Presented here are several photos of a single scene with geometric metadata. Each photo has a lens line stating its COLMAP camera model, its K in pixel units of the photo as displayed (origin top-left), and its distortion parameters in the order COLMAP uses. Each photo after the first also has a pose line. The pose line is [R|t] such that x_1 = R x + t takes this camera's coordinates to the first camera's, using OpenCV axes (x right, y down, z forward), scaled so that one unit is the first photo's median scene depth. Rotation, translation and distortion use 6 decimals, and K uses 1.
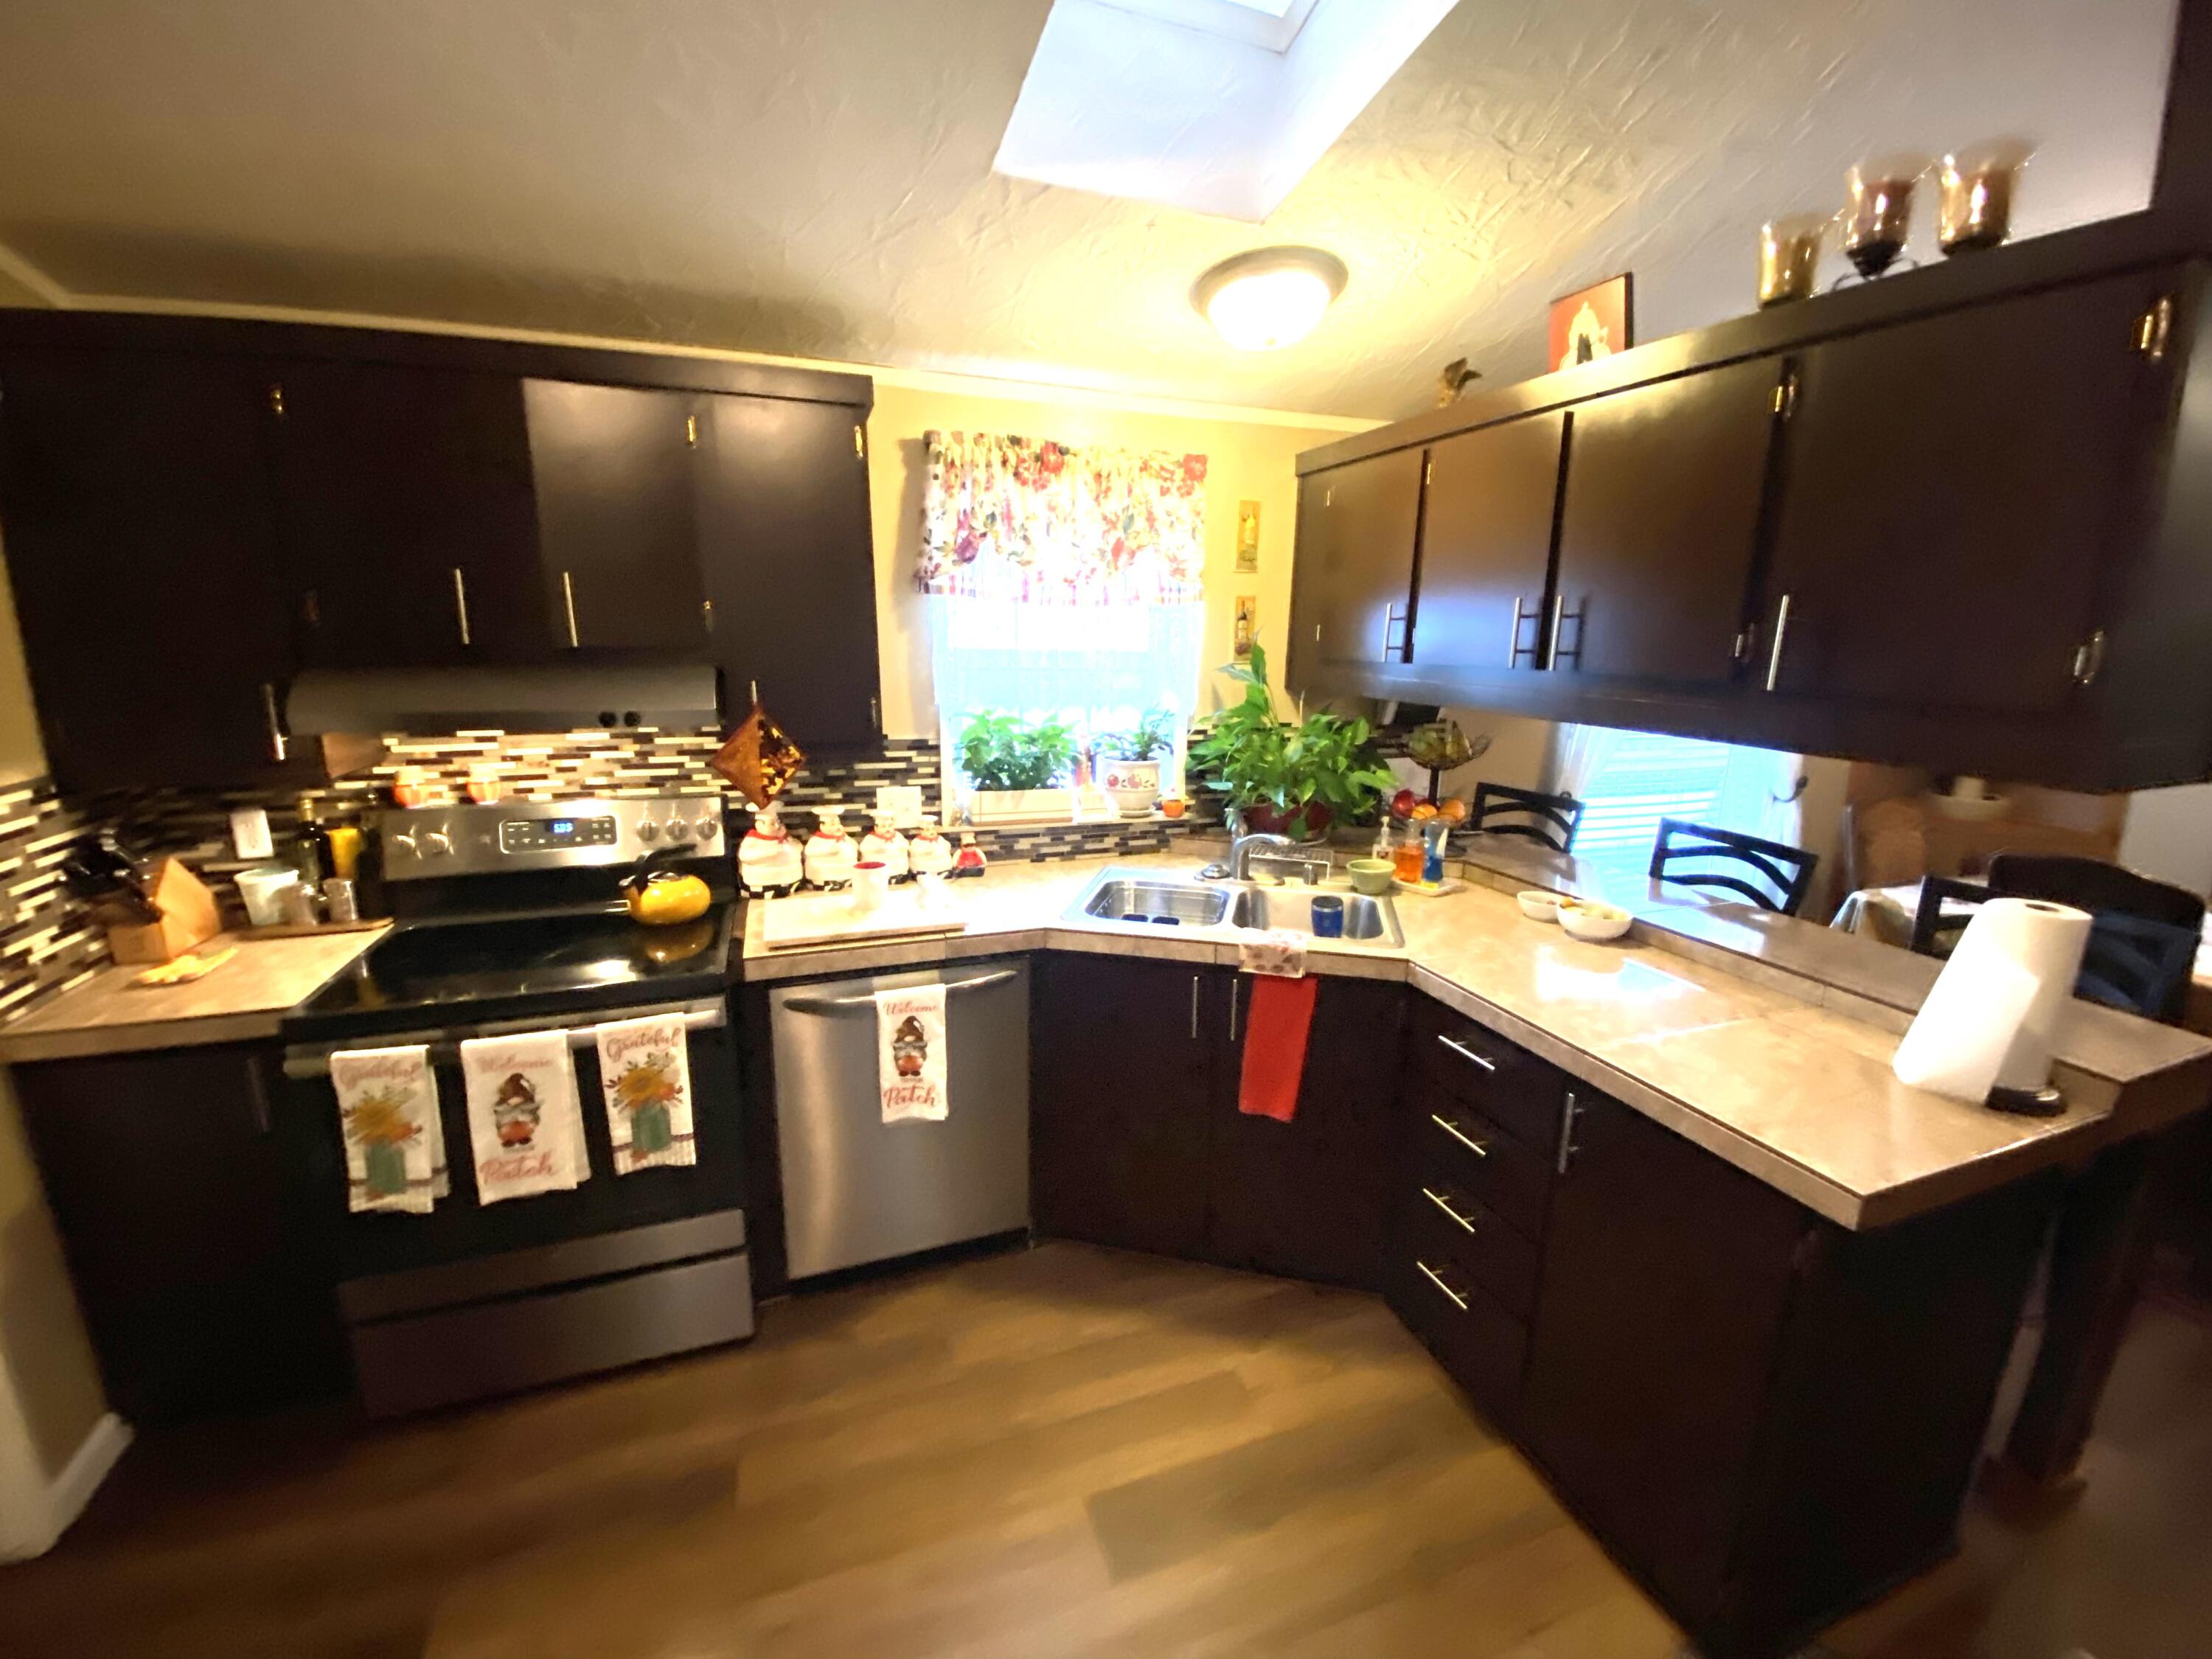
lens RADIAL K [[877.6, 0, 1106.7], [0, 877.6, 830.7], [0, 0, 1]] dist [-0.011219, -0.006375]
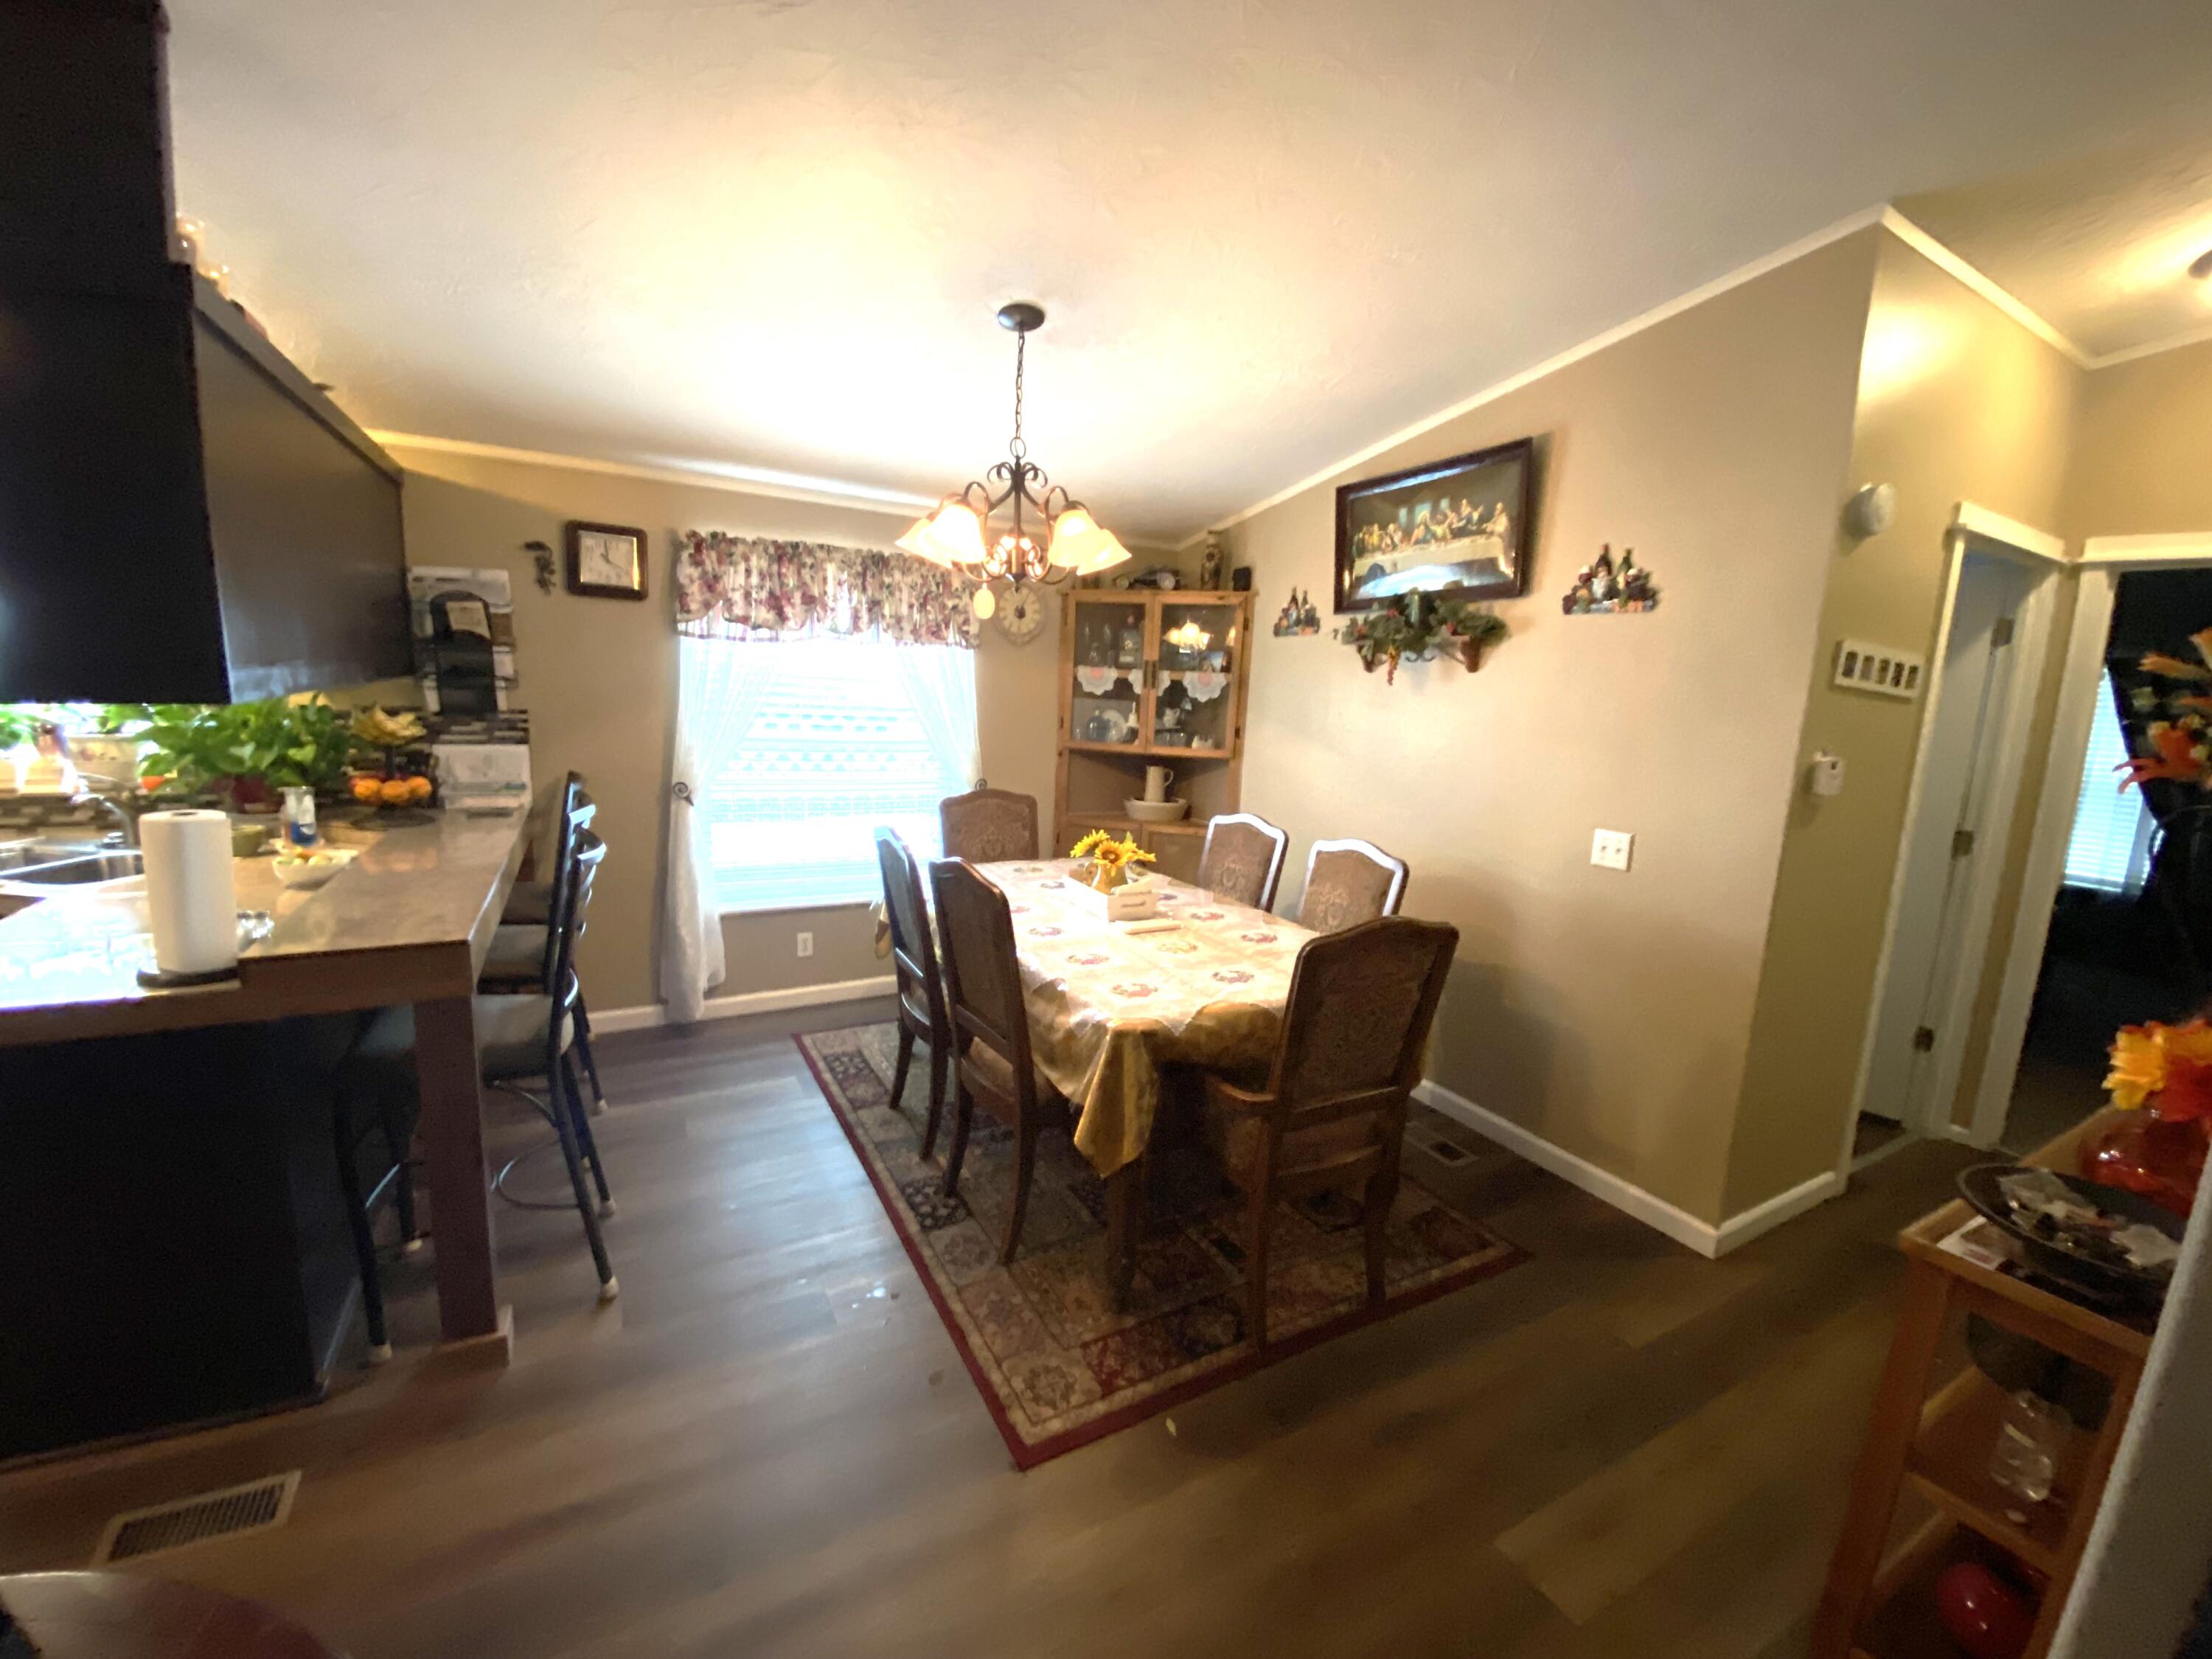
lens RADIAL K [[877.6, 0, 1107.4], [0, 877.6, 845.9], [0, 0, 1]] dist [-0.011219, -0.006375]
pose [[0.987749, 0.000784, 0.156048, 1.337379], [0.003330, 0.999654, -0.026101, 0.101445], [-0.156014, 0.026301, 0.987405, -0.208866]]
